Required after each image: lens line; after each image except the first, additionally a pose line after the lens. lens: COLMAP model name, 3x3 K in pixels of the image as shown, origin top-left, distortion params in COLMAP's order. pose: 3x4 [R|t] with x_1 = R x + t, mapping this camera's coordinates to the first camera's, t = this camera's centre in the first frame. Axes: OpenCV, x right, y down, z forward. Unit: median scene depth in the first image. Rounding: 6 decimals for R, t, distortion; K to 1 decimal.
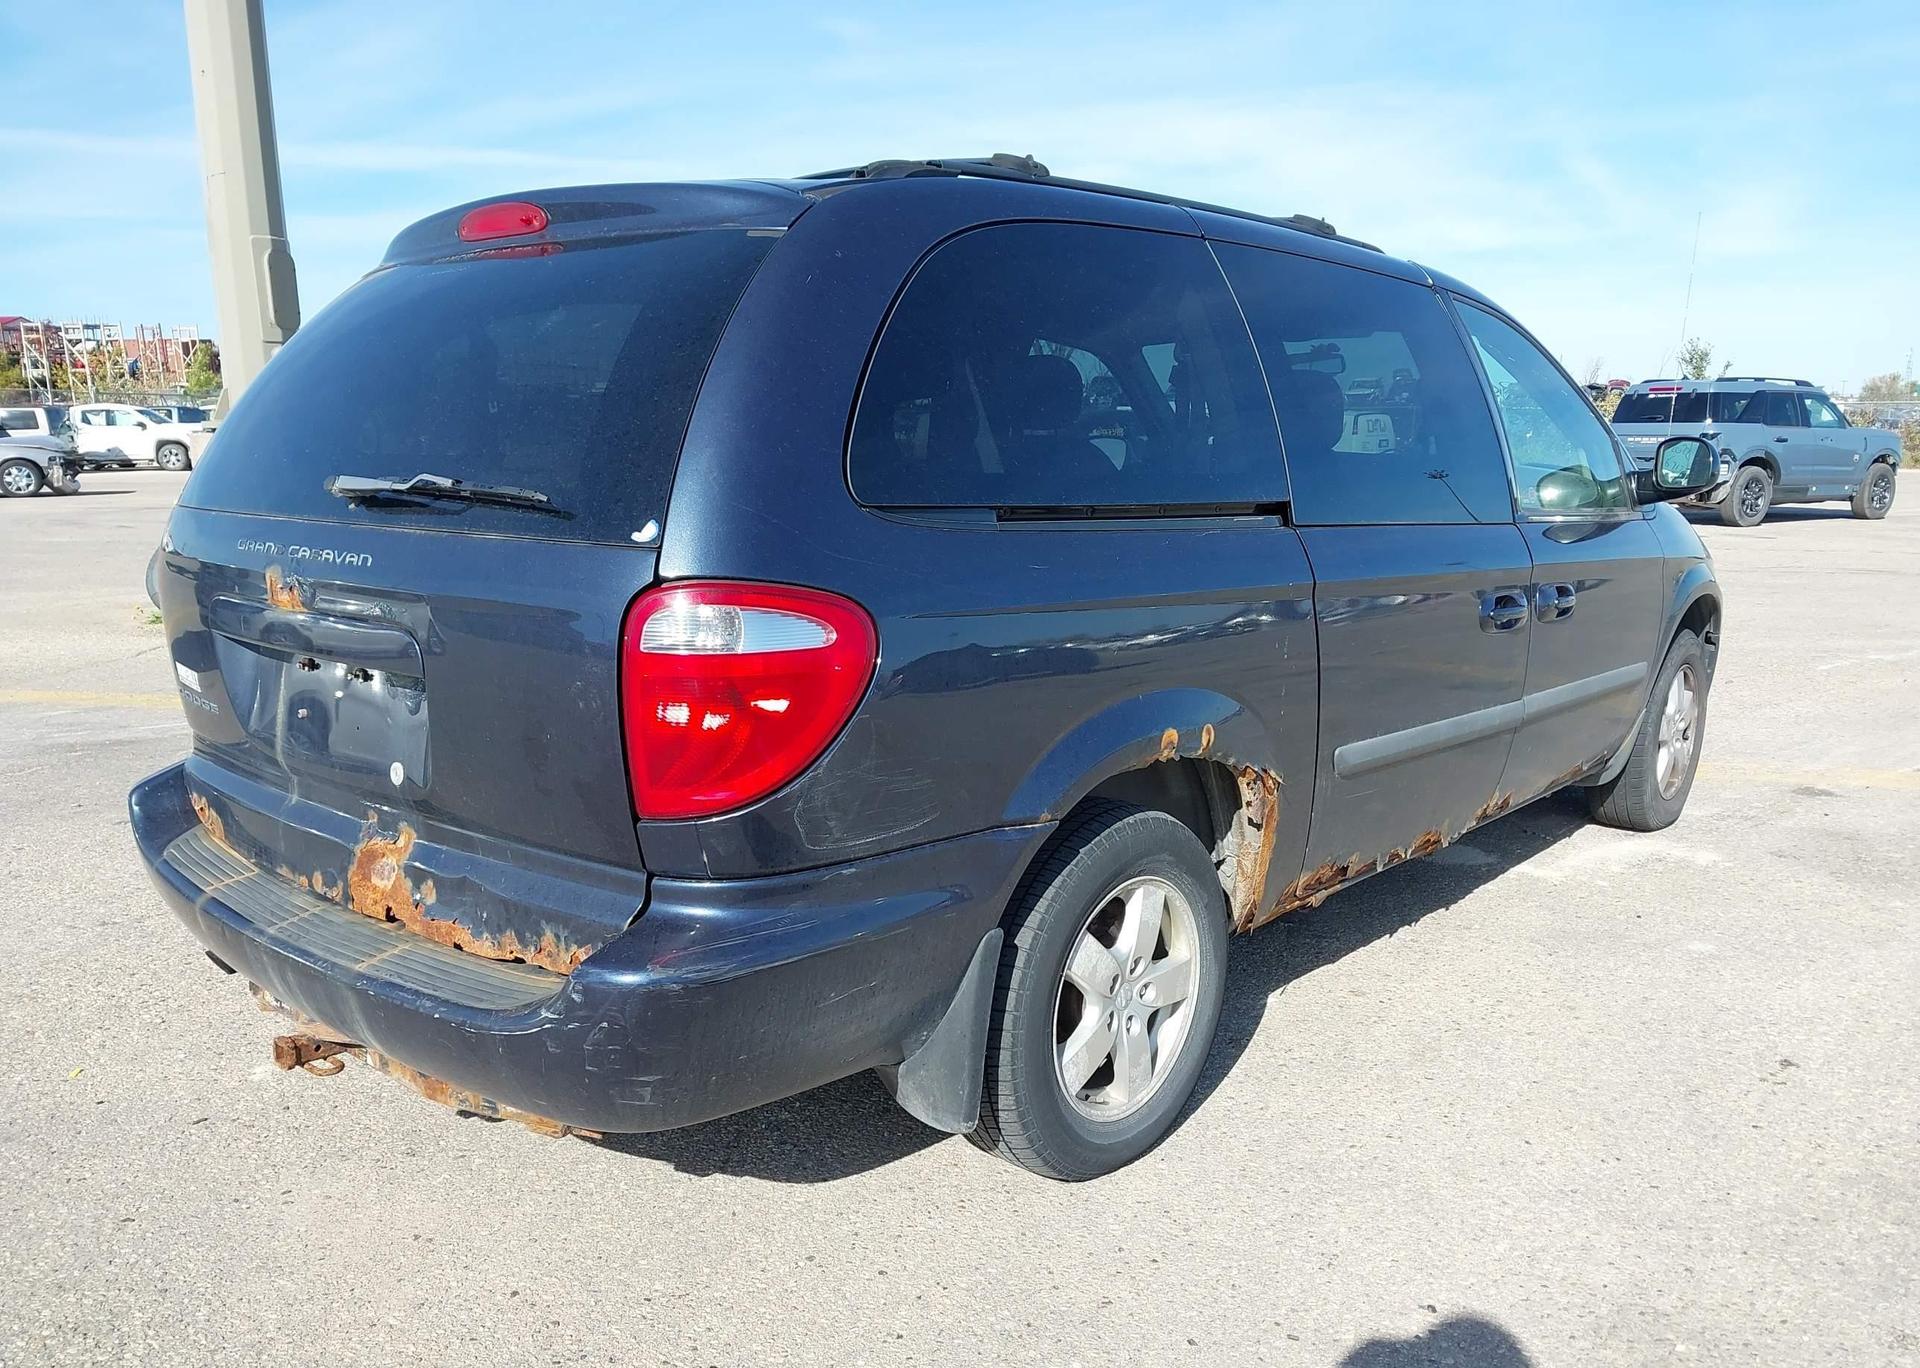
lens RADIAL K [[1514.9, 0, 977.2], [0, 1514.9, 727.9], [0, 0, 1]] dist [0.097437, -0.134565]
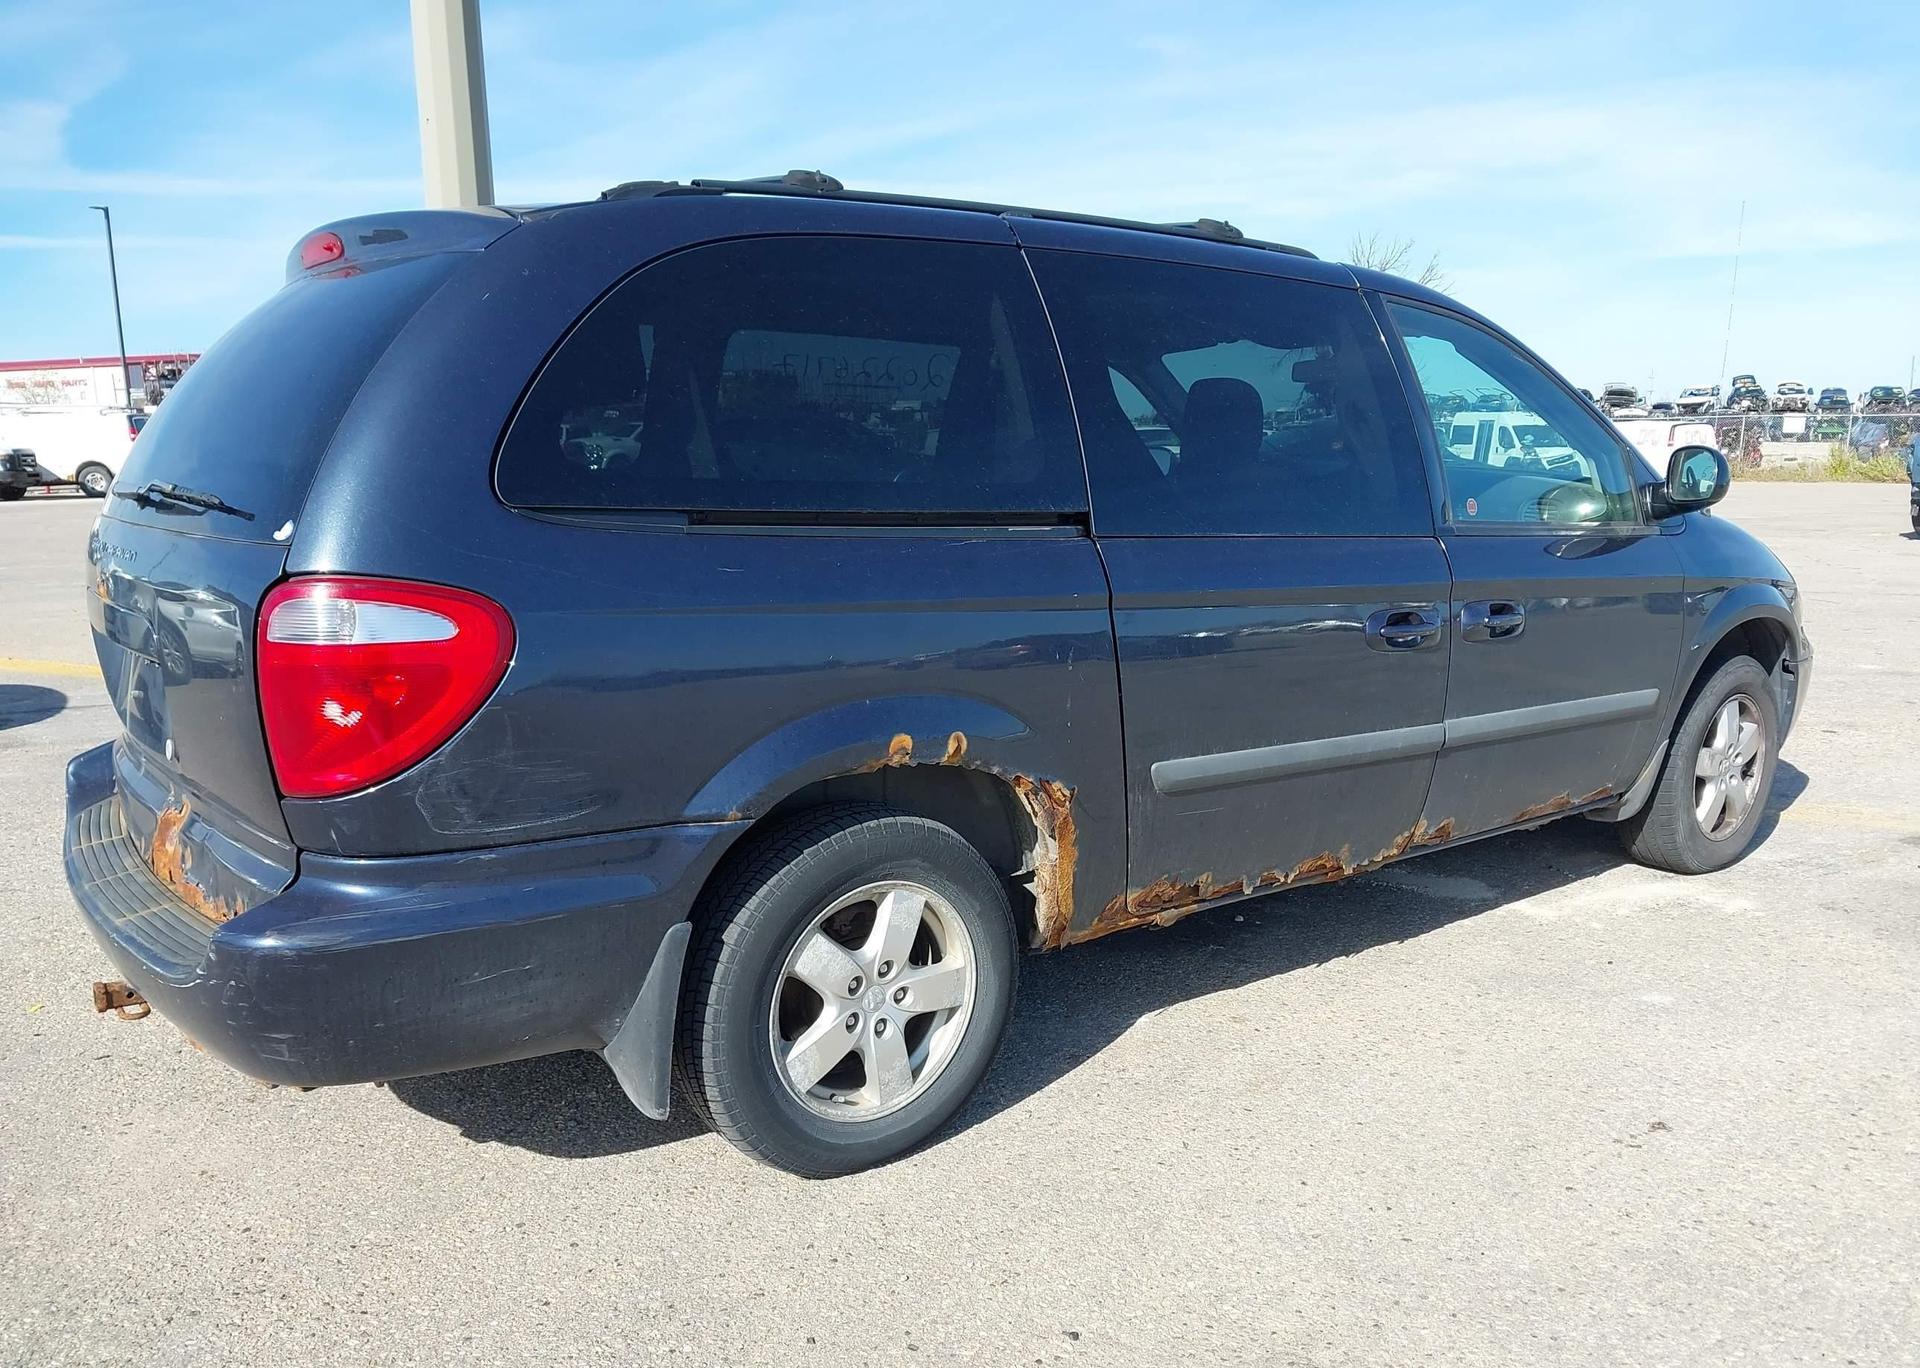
lens RADIAL K [[1514.9, 0, 977.2], [0, 1514.9, 727.9], [0, 0, 1]] dist [0.097437, -0.134565]
pose [[0.979838, 0.032701, -0.197099, 0.357639], [-0.034636, 0.999380, -0.006381, 0.000752], [0.196768, 0.013079, 0.980363, 0.022181]]
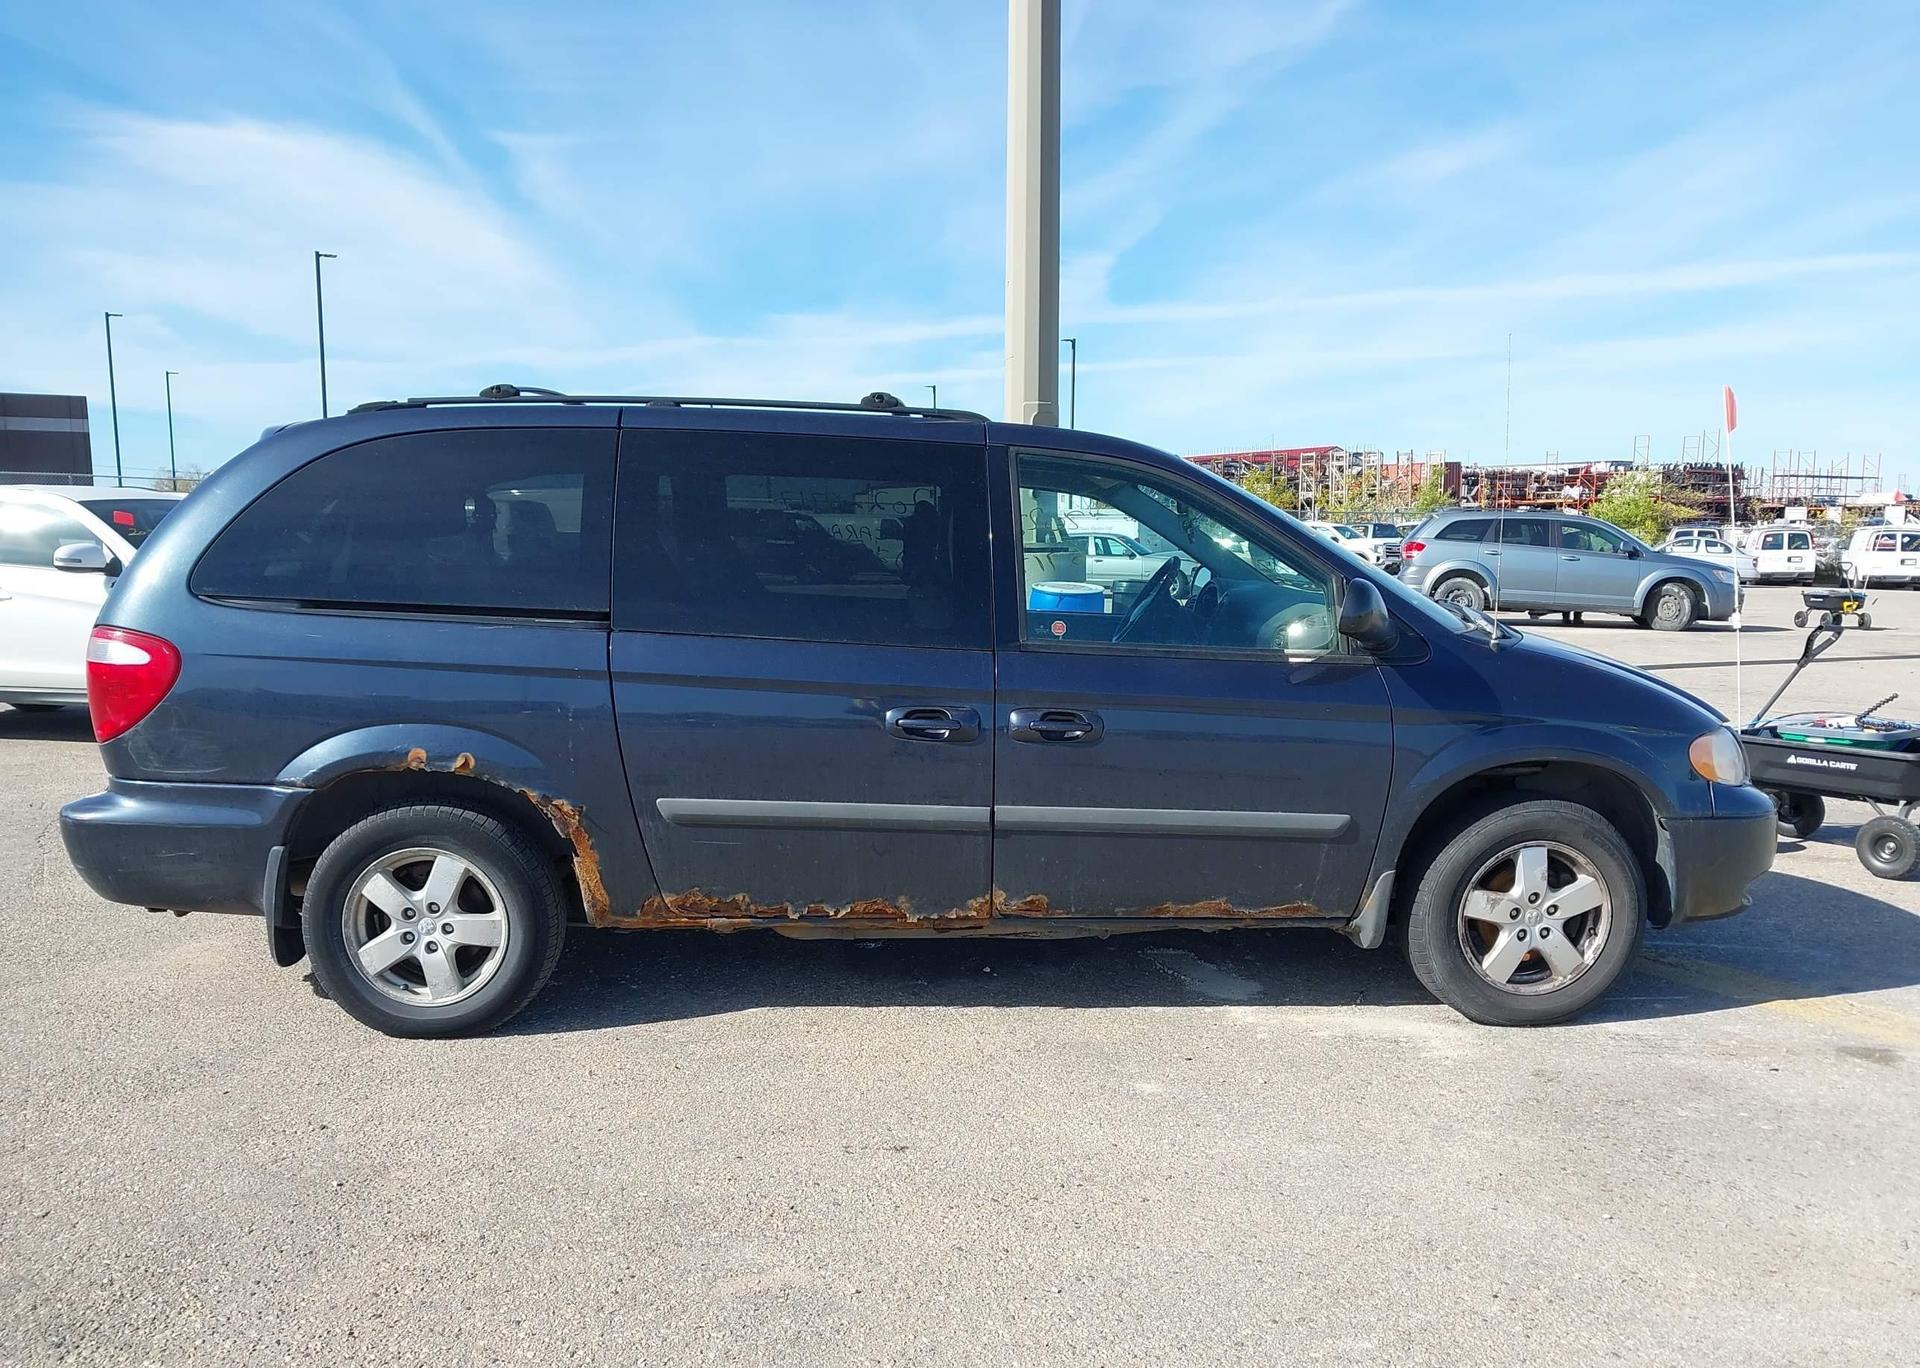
lens RADIAL K [[1583.4, 0, 1141.7], [0, 1583.4, 679.3], [0, 0, 1]] dist [0.098710, -0.163188]
pose [[0.690257, 0.081199, -0.718993, 1.714019], [-0.152981, 0.987597, -0.035333, -0.118018], [0.707207, 0.134382, 0.694118, 0.363480]]
